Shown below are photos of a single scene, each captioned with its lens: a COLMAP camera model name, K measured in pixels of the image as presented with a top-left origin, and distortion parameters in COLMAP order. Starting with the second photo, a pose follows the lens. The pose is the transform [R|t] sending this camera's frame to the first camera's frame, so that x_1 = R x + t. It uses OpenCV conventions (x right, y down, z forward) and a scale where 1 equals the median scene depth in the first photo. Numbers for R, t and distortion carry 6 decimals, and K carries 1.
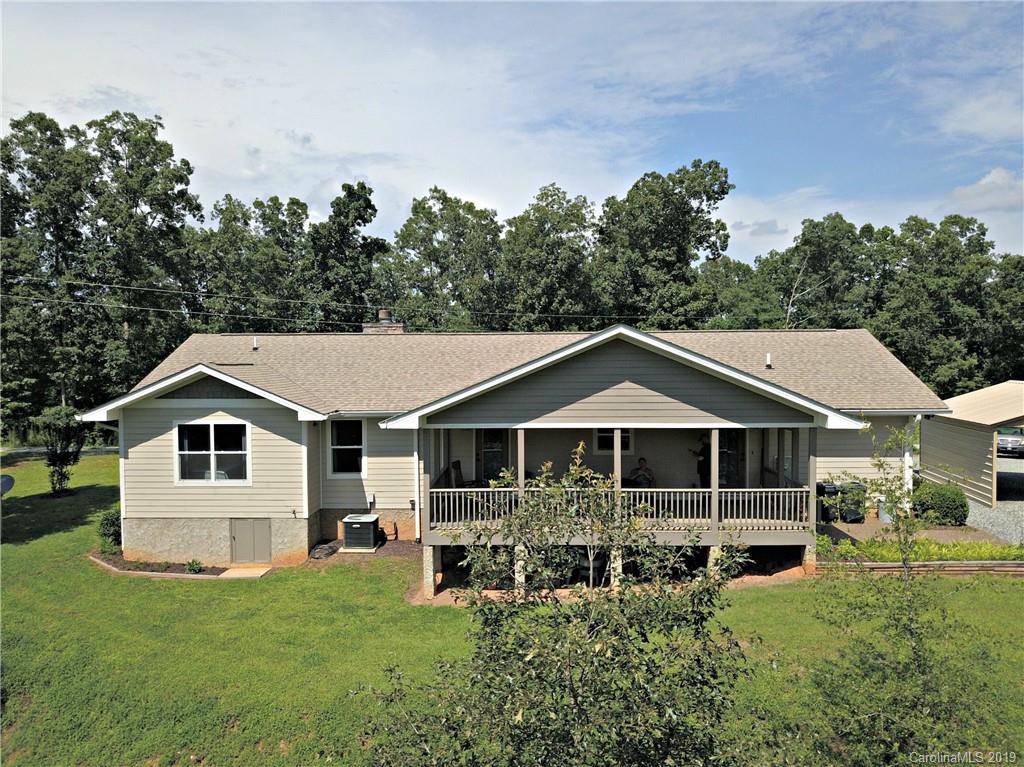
lens RADIAL K [[772.8, 0, 512.0], [0, 772.8, 383.5], [0, 0, 1]] dist [-0.001501, -0.000116]
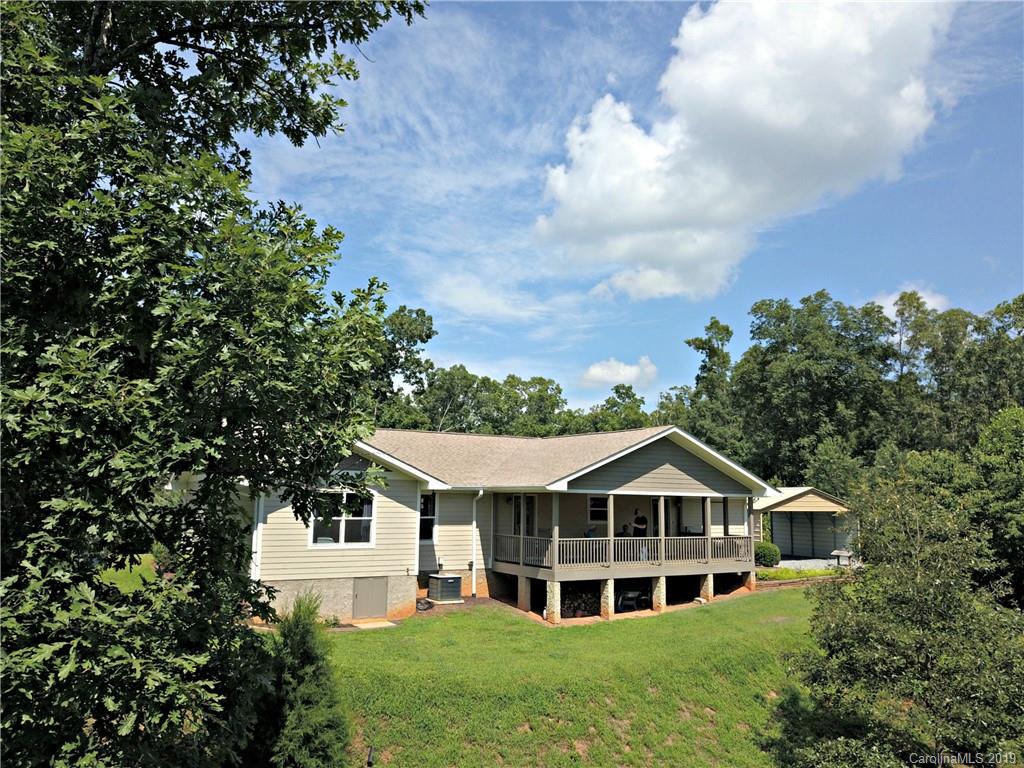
lens RADIAL K [[772.8, 0, 512.0], [0, 772.8, 384.0], [0, 0, 1]] dist [-0.001501, -0.000116]
pose [[0.839475, 0.097786, 0.534527, -0.799975], [-0.002907, 0.984469, -0.175534, 0.093805], [-0.543390, 0.145803, 0.826722, -0.091983]]
